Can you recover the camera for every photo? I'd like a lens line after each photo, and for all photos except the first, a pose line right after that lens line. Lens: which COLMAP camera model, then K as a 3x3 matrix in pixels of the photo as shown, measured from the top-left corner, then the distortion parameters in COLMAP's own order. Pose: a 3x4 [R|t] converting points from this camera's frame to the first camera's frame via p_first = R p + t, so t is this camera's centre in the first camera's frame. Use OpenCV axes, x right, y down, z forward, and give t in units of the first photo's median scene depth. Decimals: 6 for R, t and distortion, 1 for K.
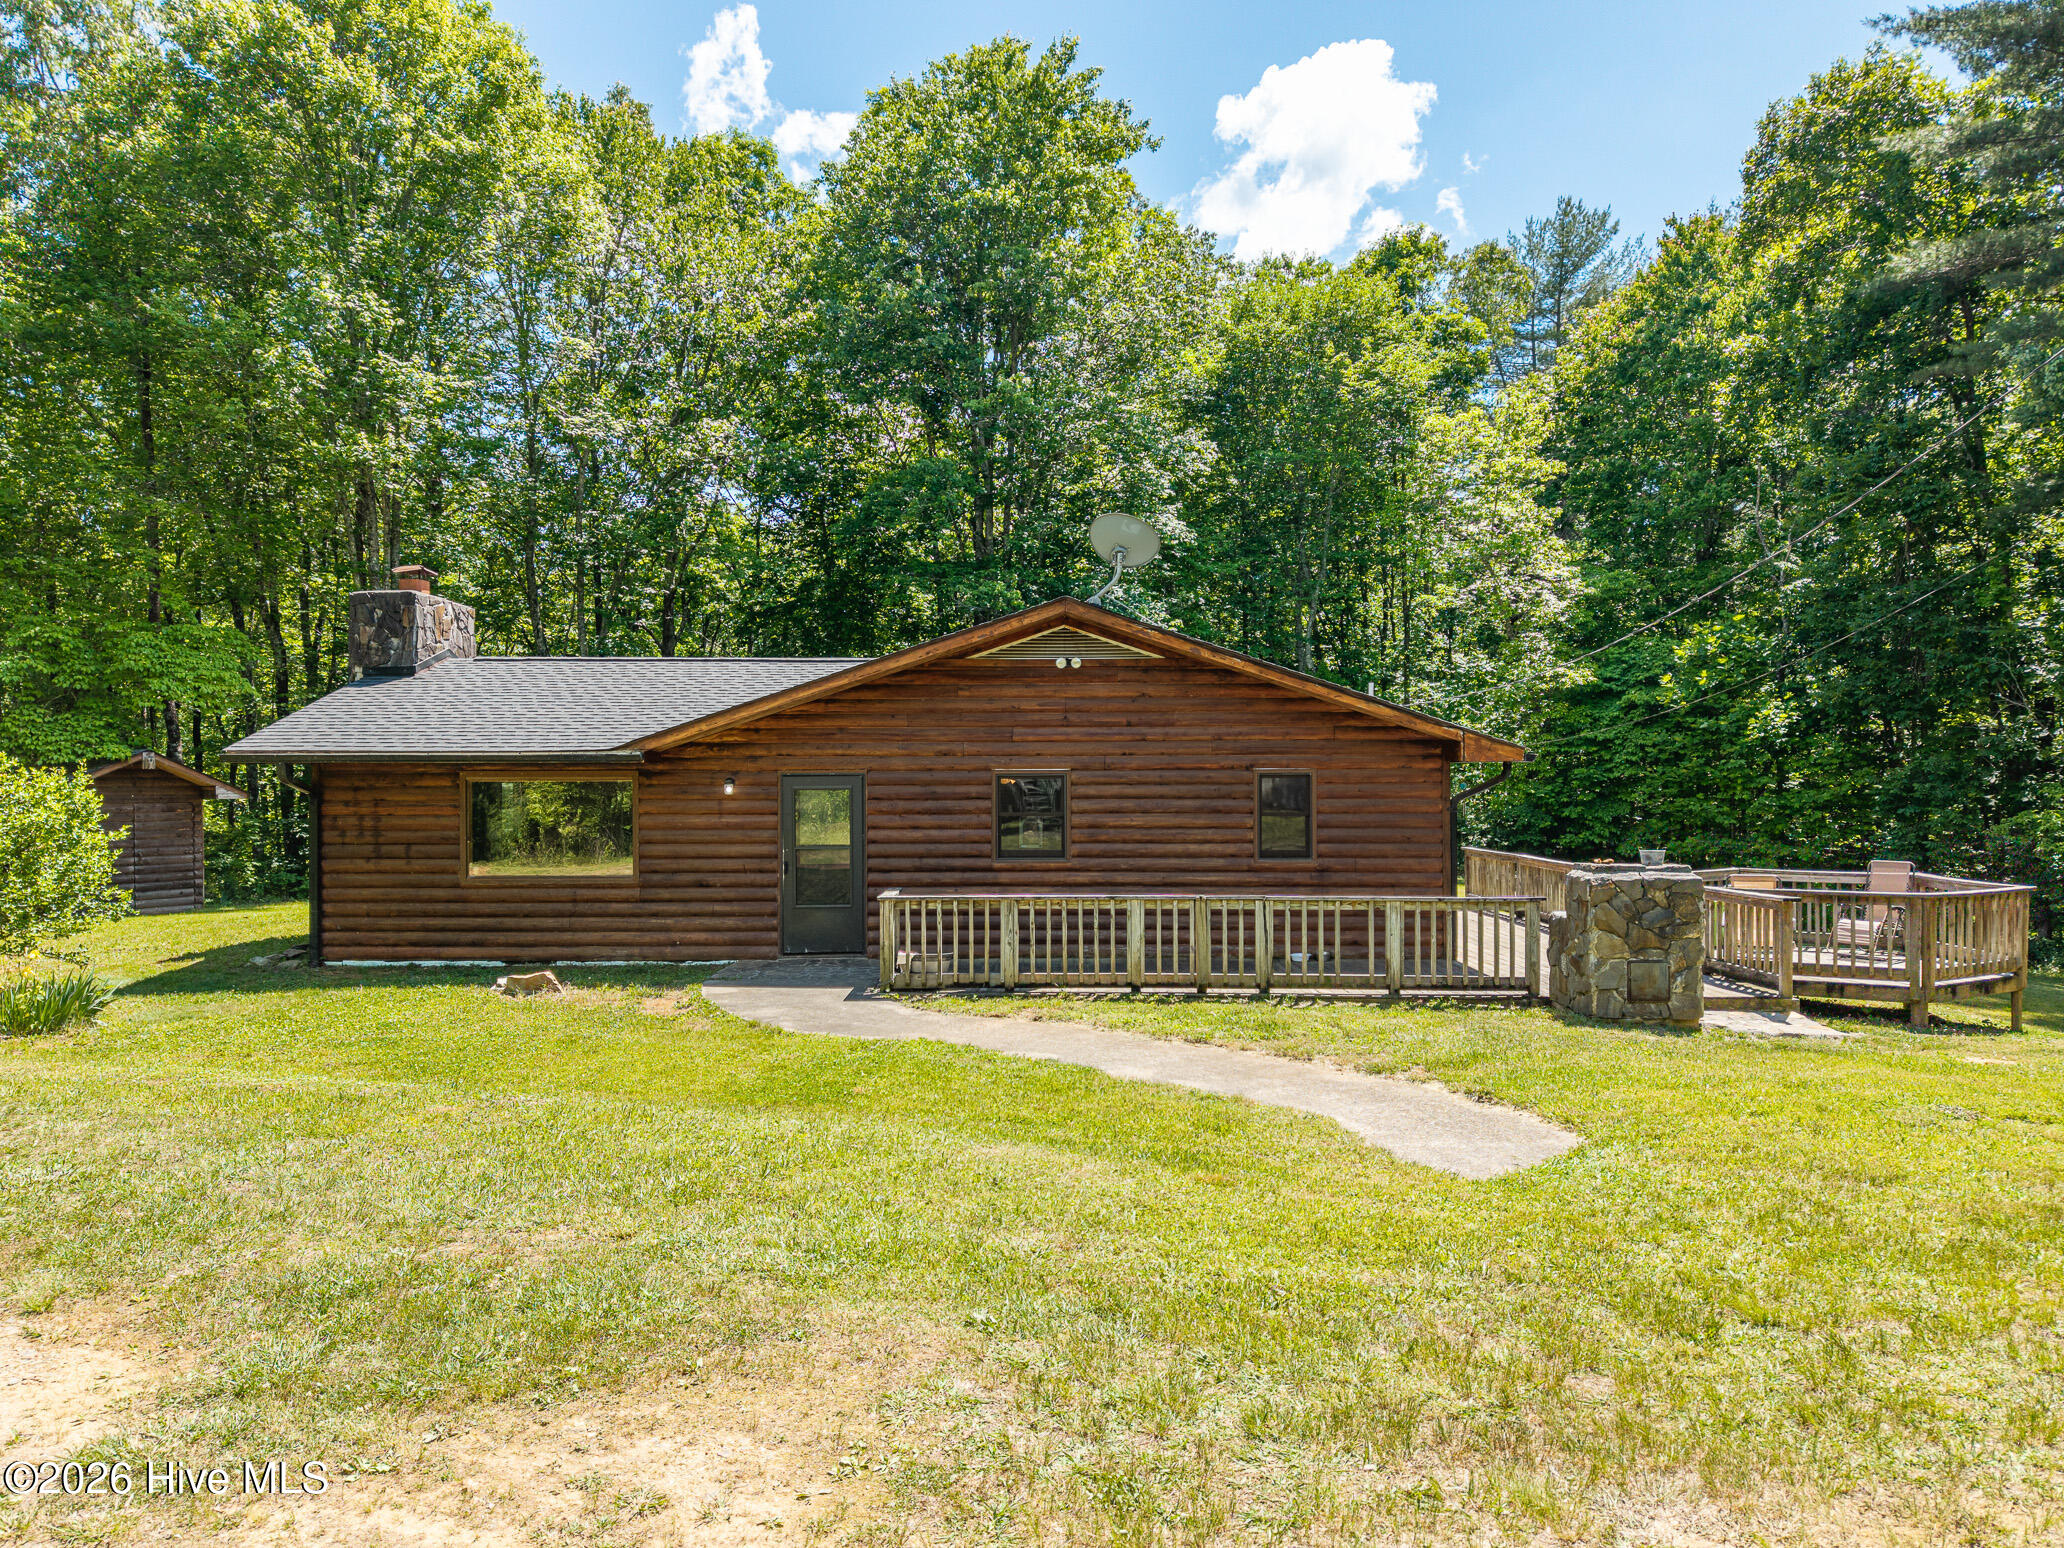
lens RADIAL K [[1425.2, 0, 1001.3], [0, 1425.2, 778.5], [0, 0, 1]] dist [0.017090, -0.008028]
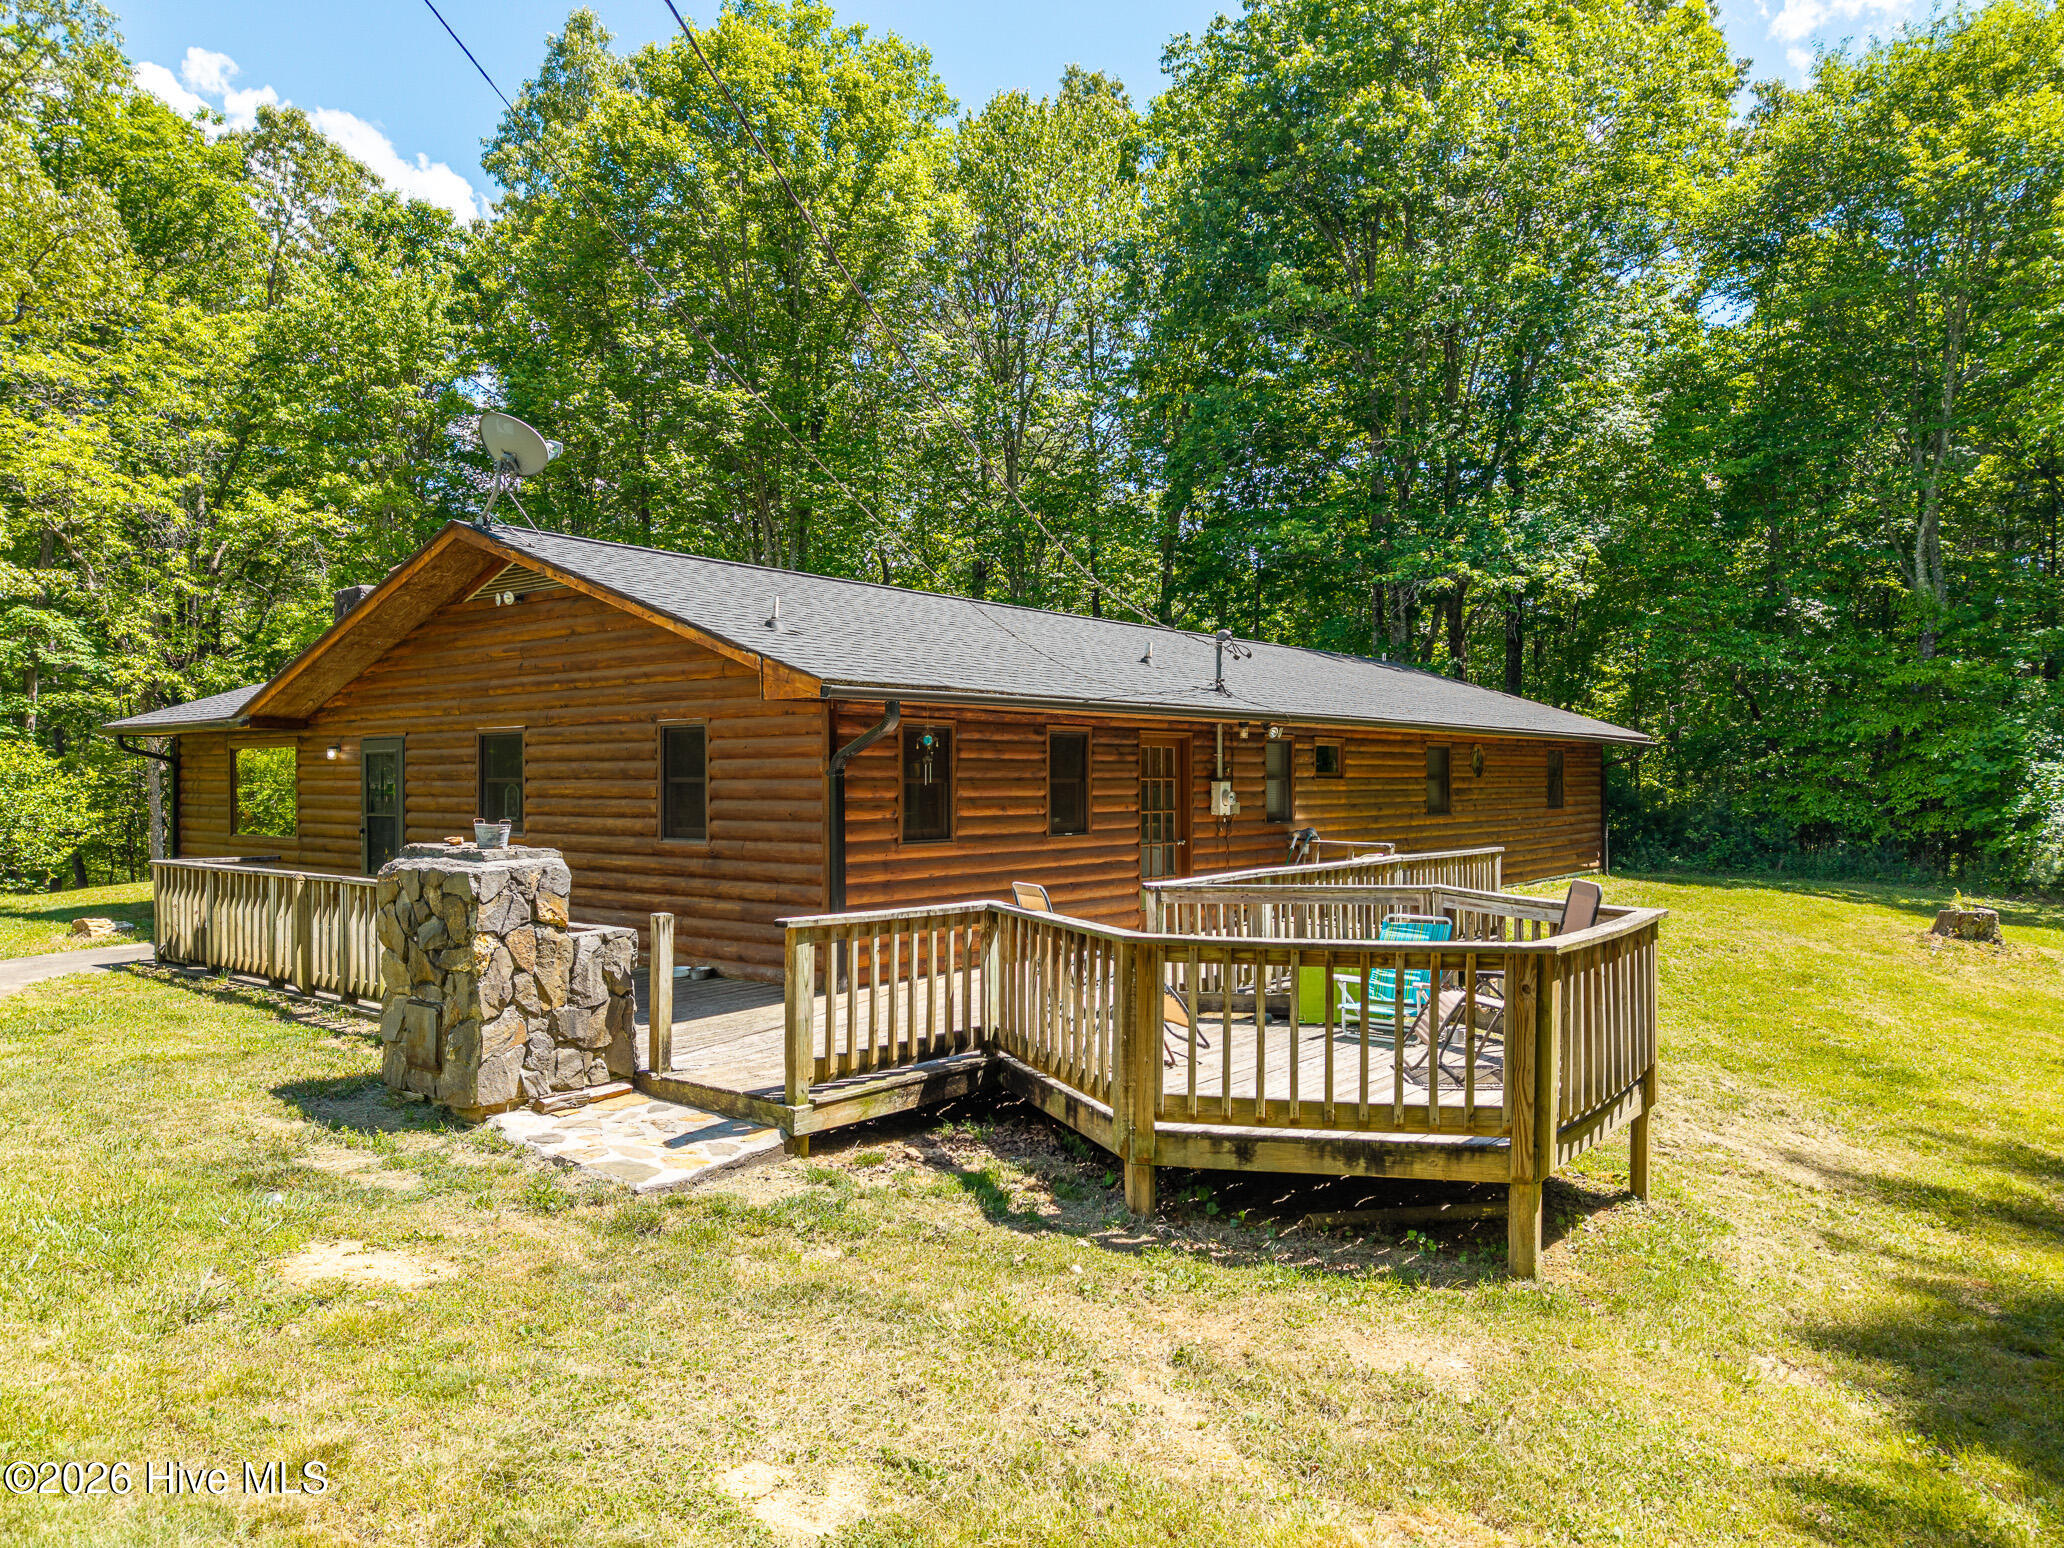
lens RADIAL K [[1412.7, 0, 1001.3], [0, 1412.7, 772.2], [0, 0, 1]] dist [0.073723, -0.116143]
pose [[0.781318, -0.002268, -0.624129, 0.782697], [-0.000021, 0.999993, -0.003660, 0.023422], [0.624133, 0.002873, 0.781313, 0.515836]]
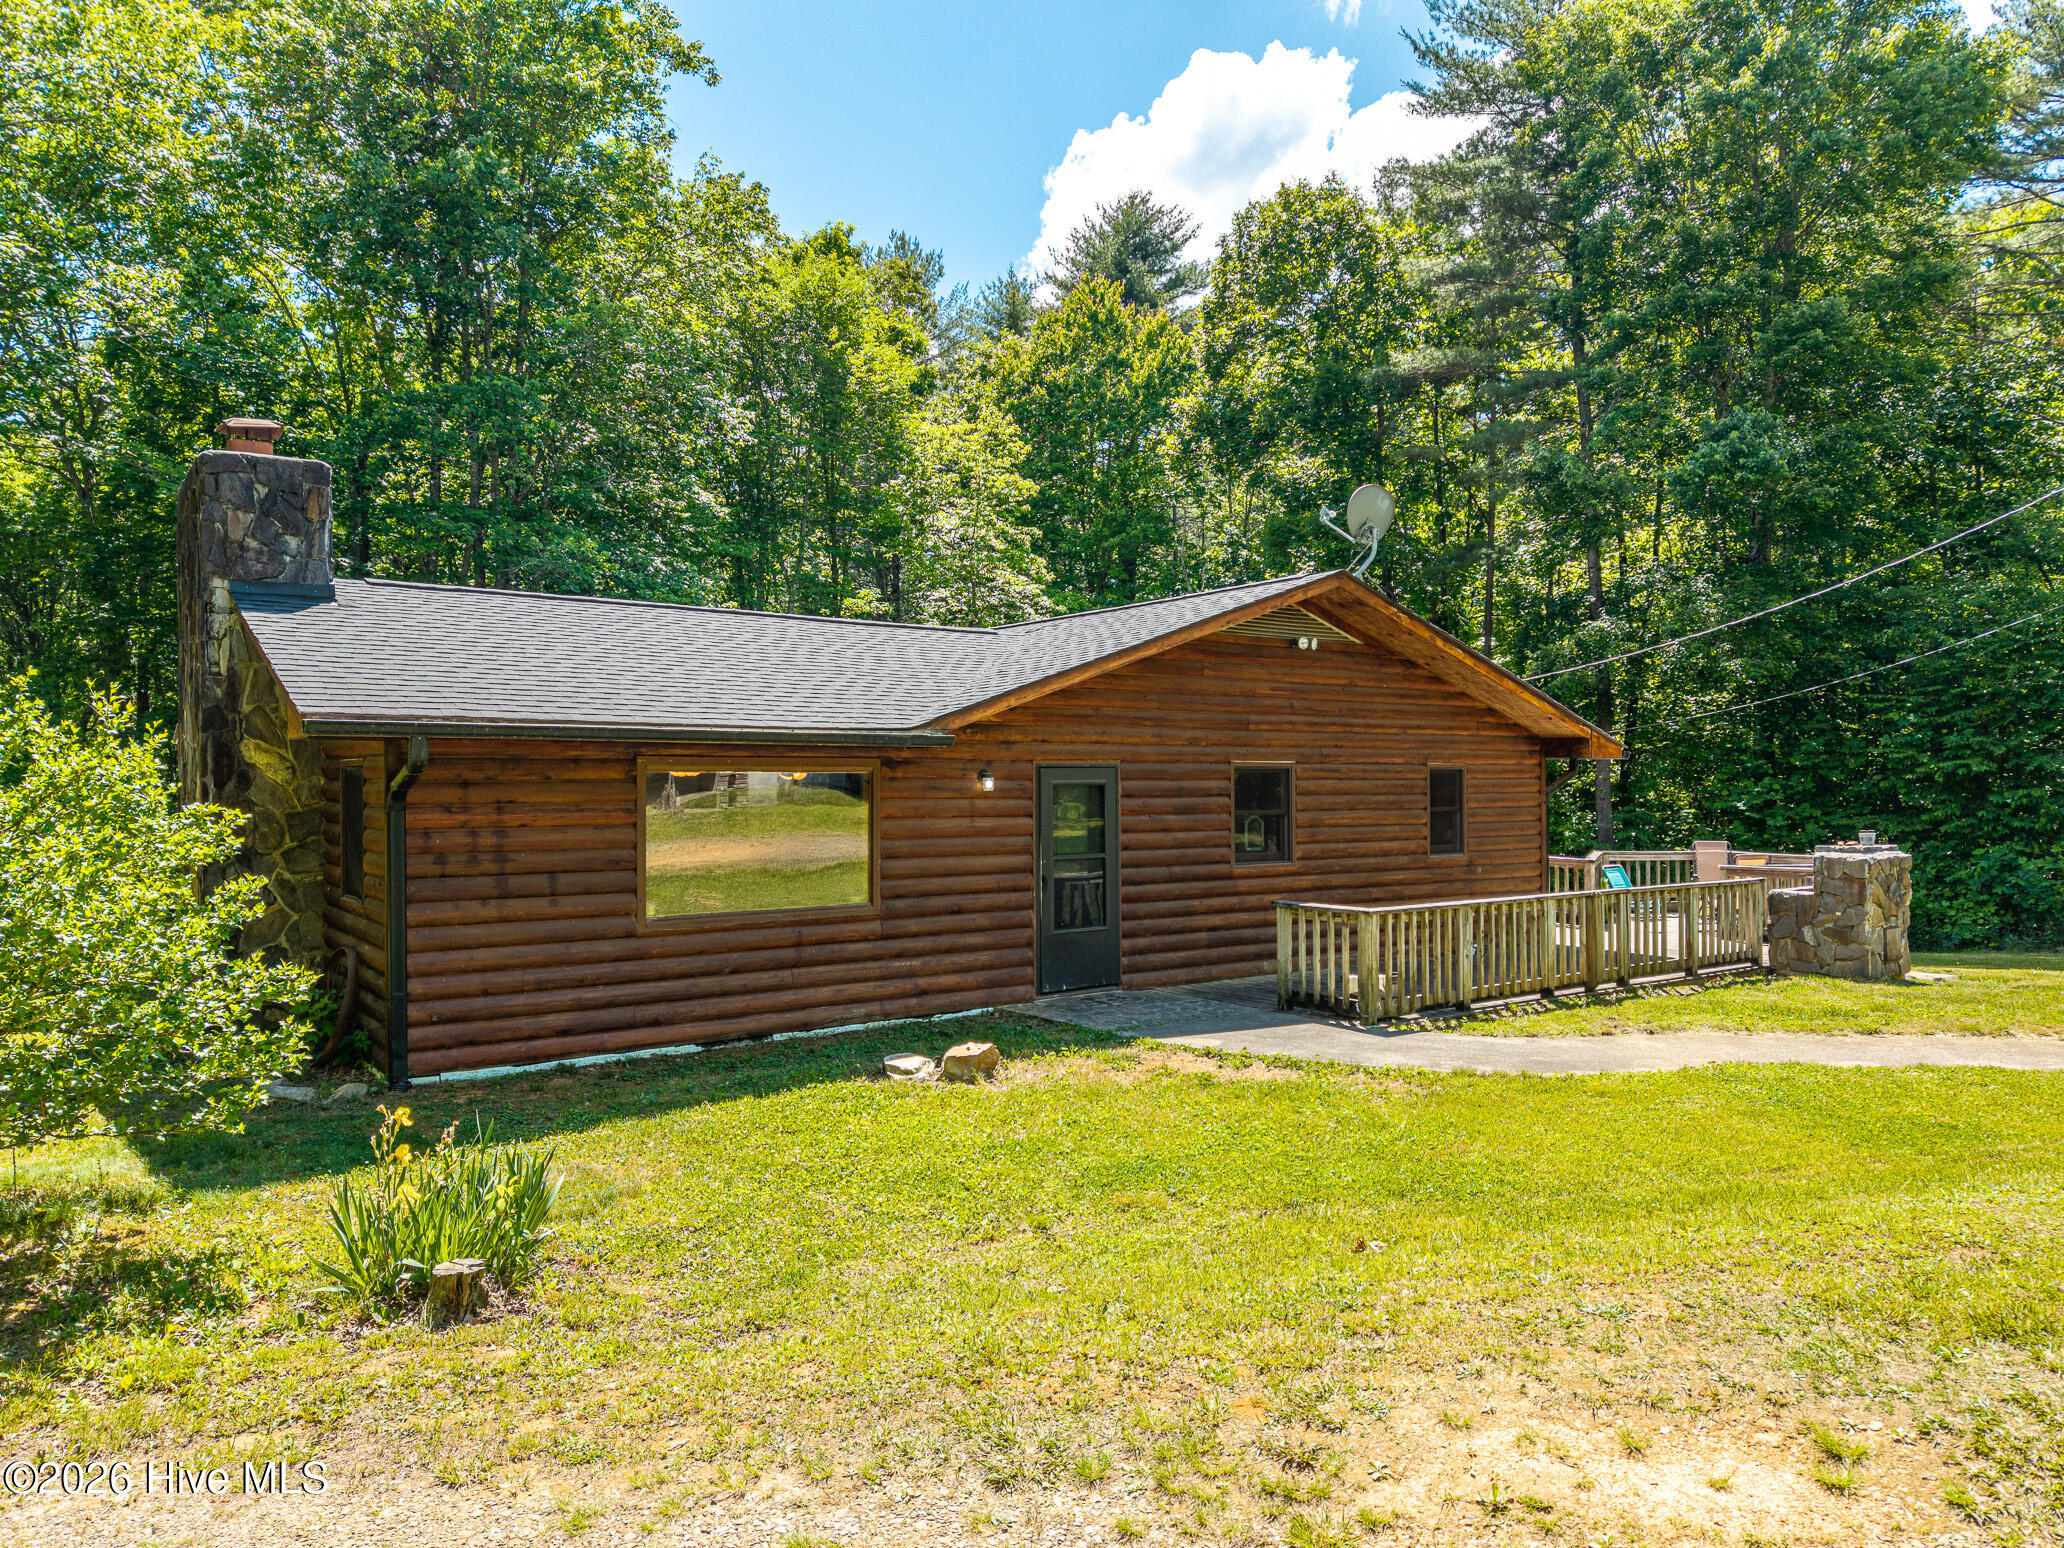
lens RADIAL K [[1423.9, 0, 1032.0], [0, 1423.9, 774.0], [0, 0, 1]] dist [0.098236, -0.191905]
pose [[0.787564, 0.004937, 0.616213, -0.641508], [-0.000816, 0.999975, -0.006968, 0.007229], [-0.616232, 0.004985, 0.787549, 0.381057]]
